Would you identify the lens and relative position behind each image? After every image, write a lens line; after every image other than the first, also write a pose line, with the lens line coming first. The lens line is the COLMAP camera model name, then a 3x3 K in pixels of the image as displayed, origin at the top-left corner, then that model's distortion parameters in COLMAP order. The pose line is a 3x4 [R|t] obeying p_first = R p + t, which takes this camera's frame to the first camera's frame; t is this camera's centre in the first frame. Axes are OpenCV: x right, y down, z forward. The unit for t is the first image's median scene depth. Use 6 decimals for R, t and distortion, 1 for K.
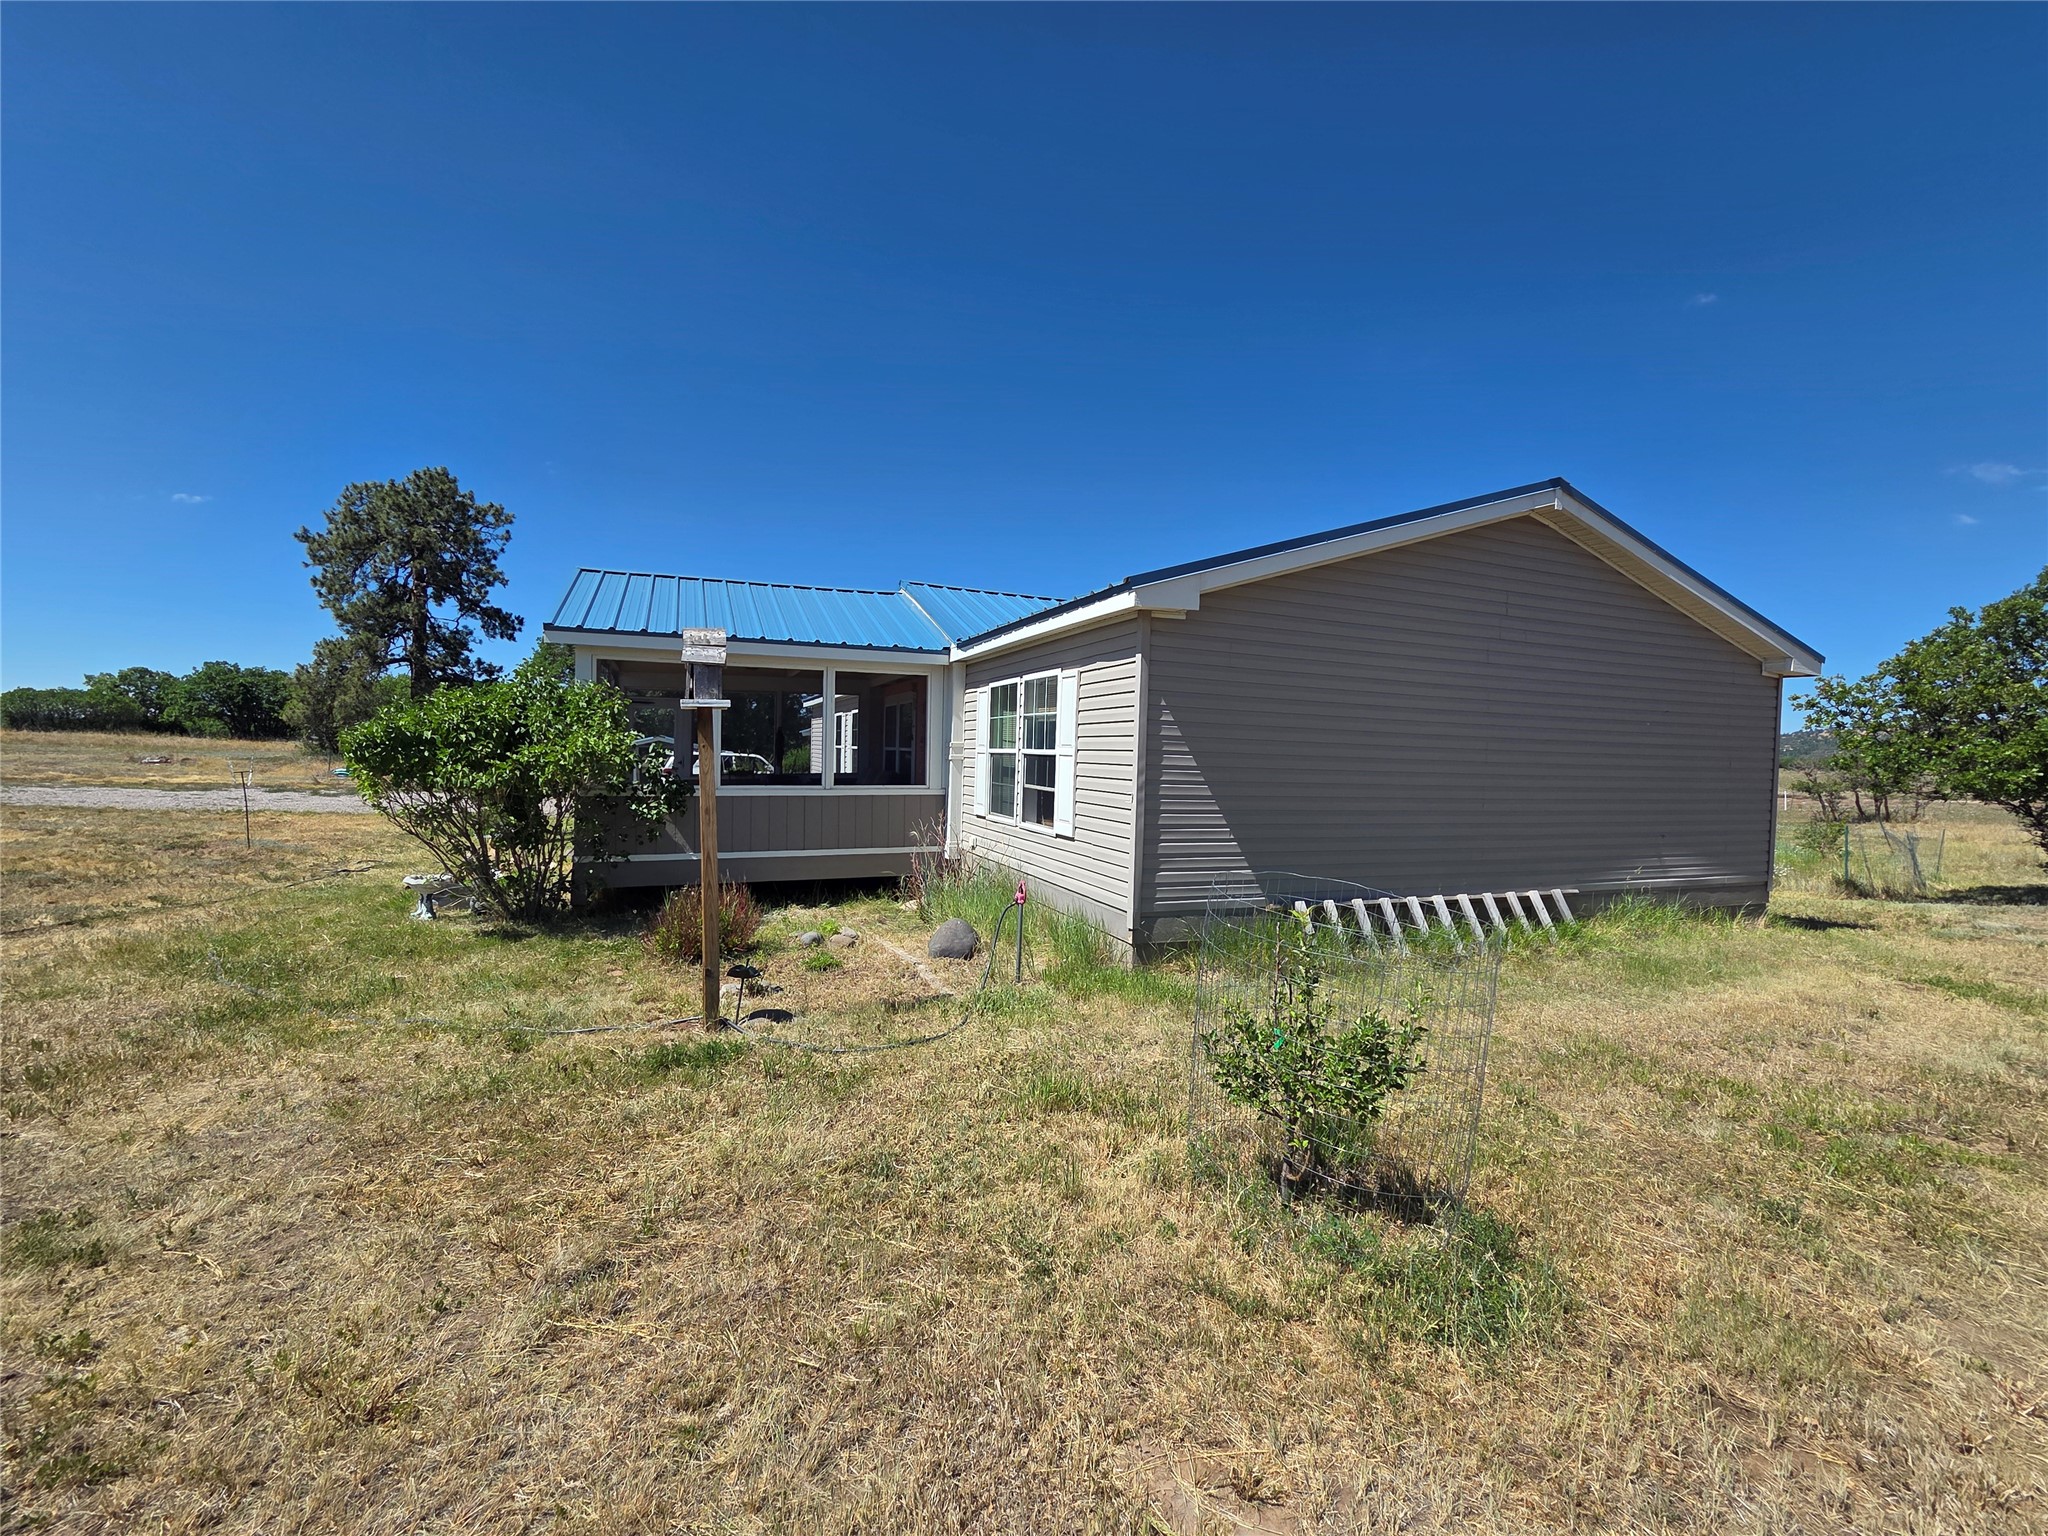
lens RADIAL K [[824.2, 0, 1023.5], [0, 824.2, 764.5], [0, 0, 1]] dist [0.000985, 0.000076]
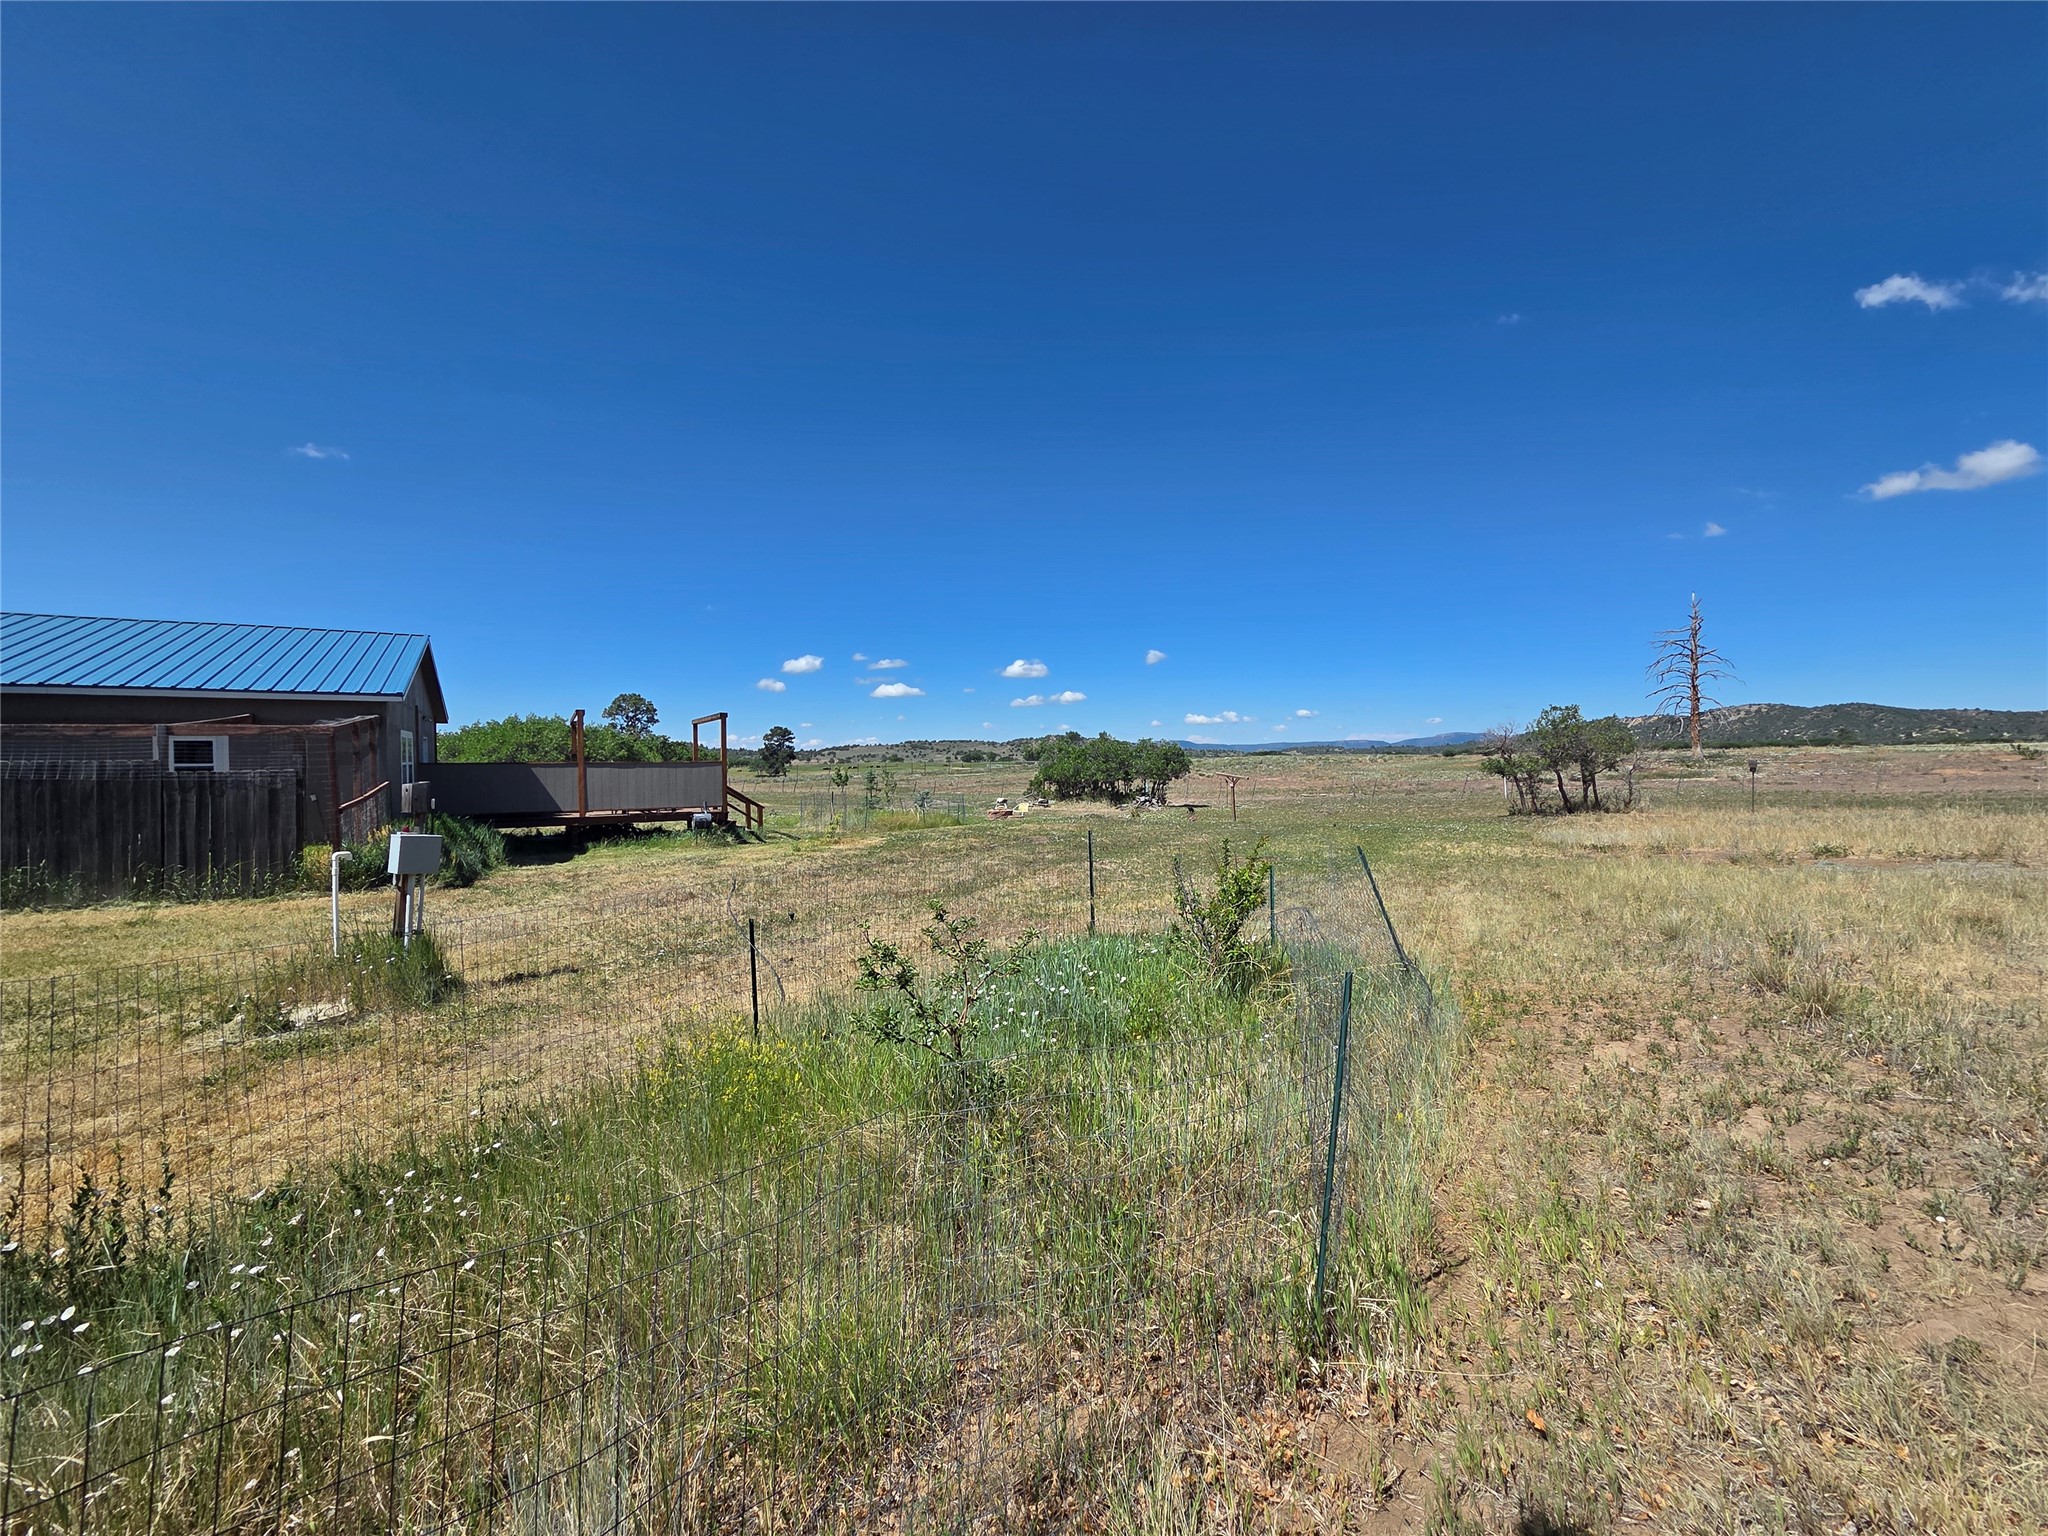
lens RADIAL K [[838.4, 0, 1030.7], [0, 838.4, 758.6], [0, 0, 1]] dist [0.002770, -0.000166]
pose [[0.988325, -0.026954, 0.149955, 1.890661], [0.029187, 0.999493, -0.012707, 0.080277], [-0.149537, 0.016935, 0.988611, 1.503786]]
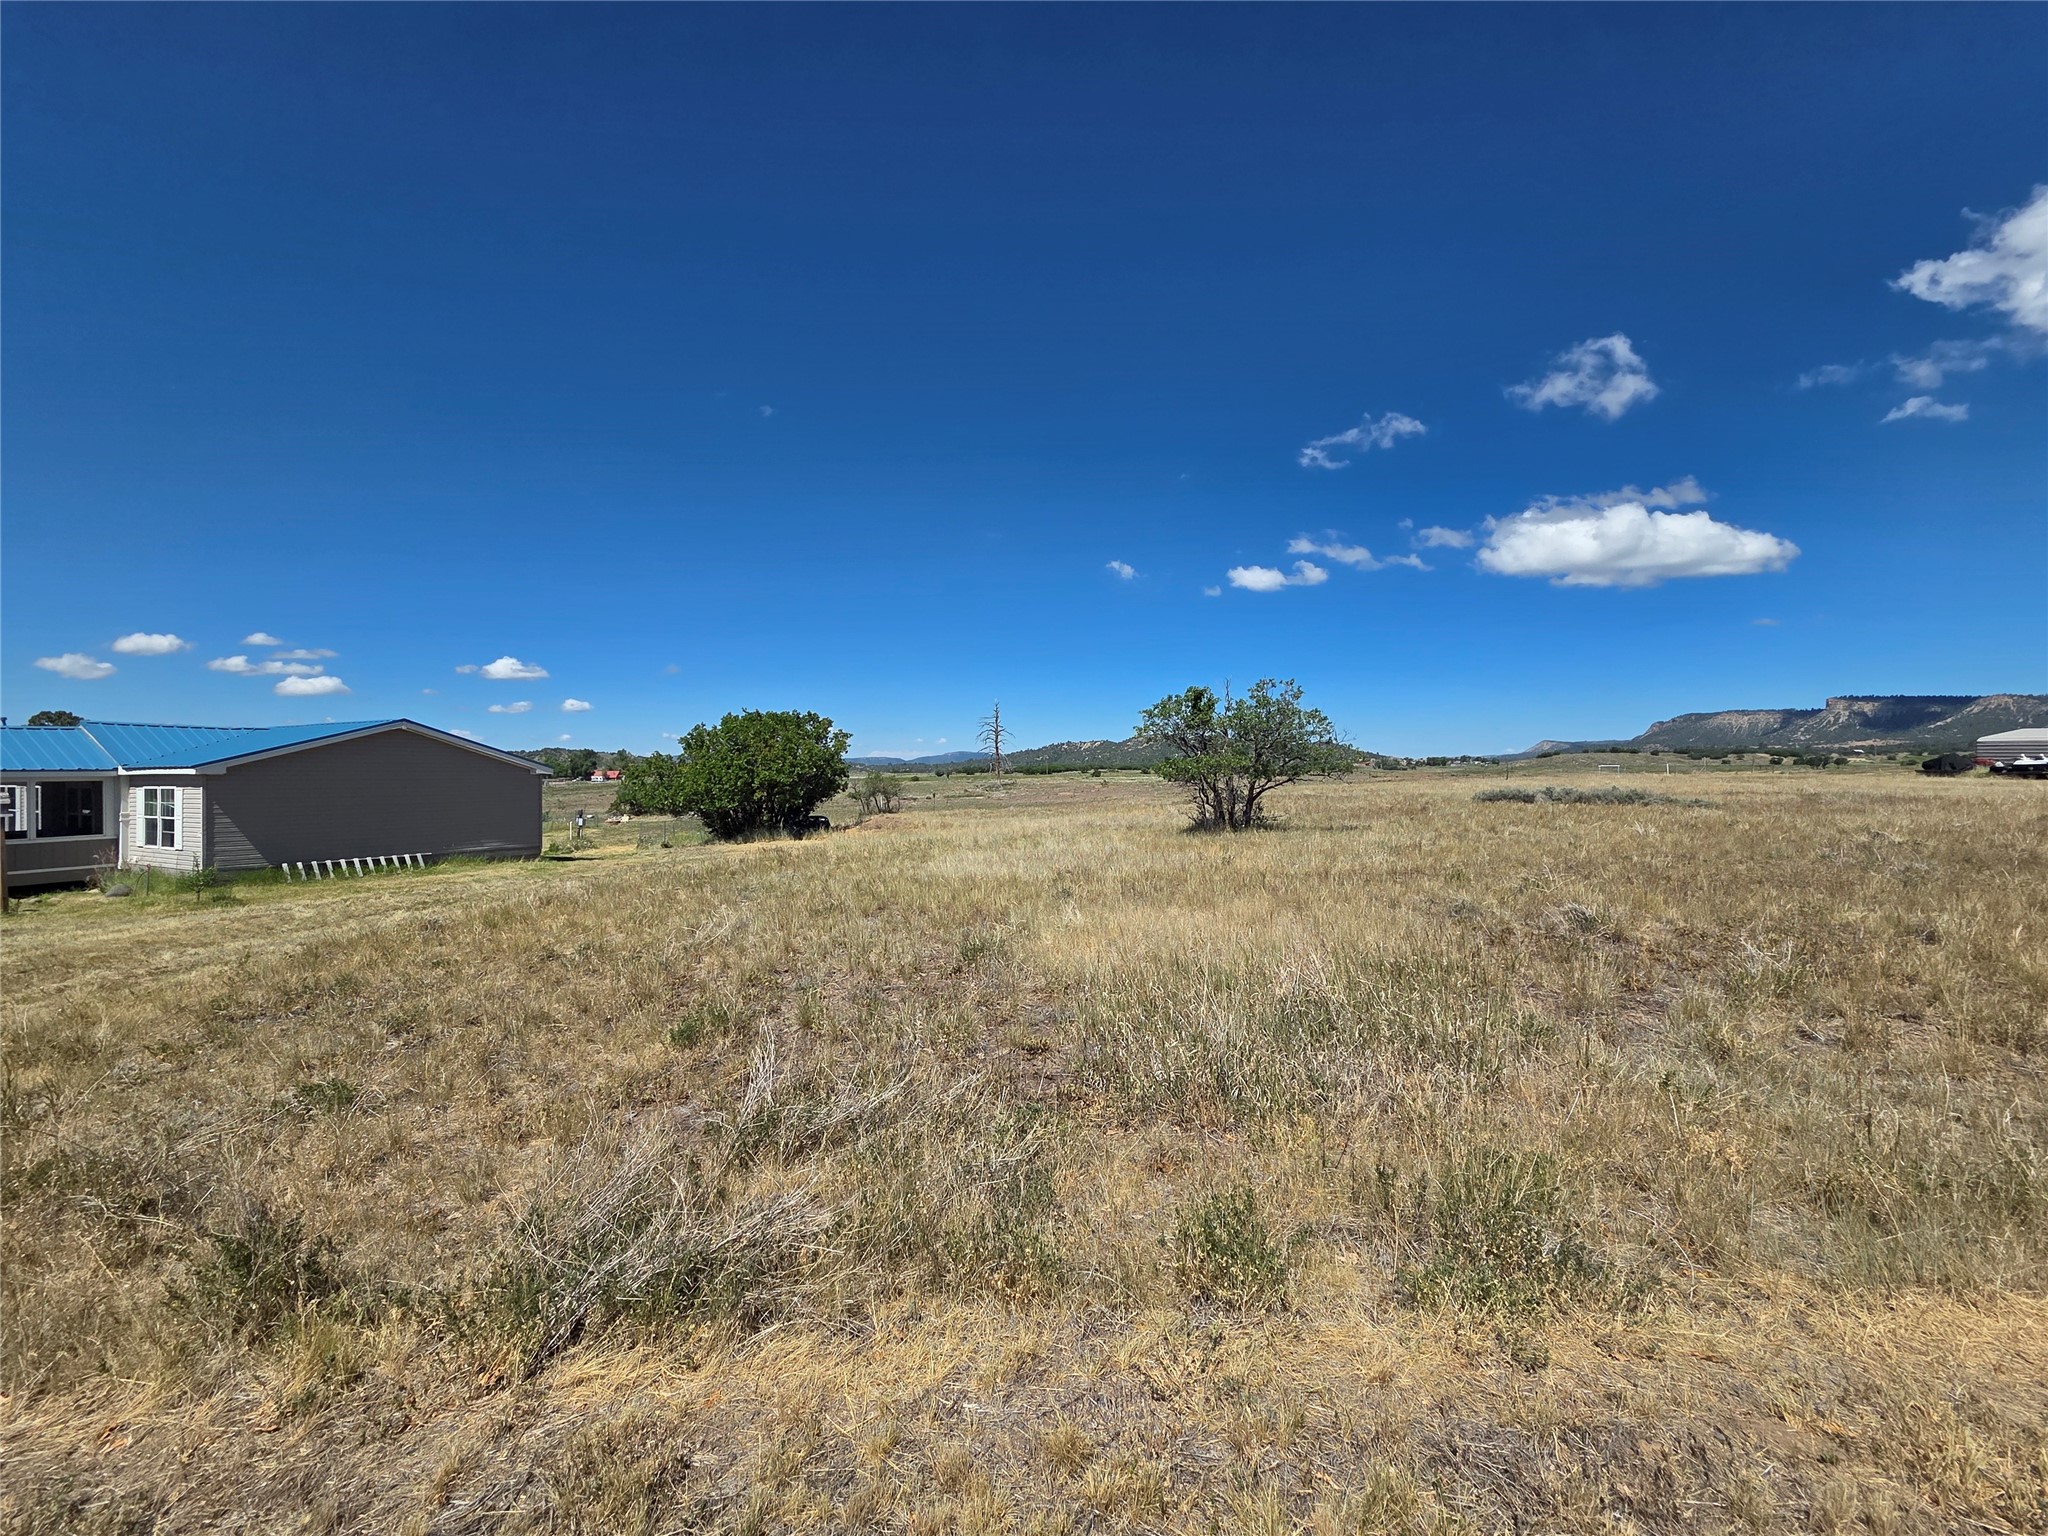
lens RADIAL K [[838.4, 0, 1031.5], [0, 838.4, 767.2], [0, 0, 1]] dist [0.002770, -0.000166]
pose [[0.764529, -0.024882, 0.644109, 0.363060], [0.033258, 0.999446, -0.000867, -0.075523], [-0.643731, 0.022084, 0.764933, -2.510030]]
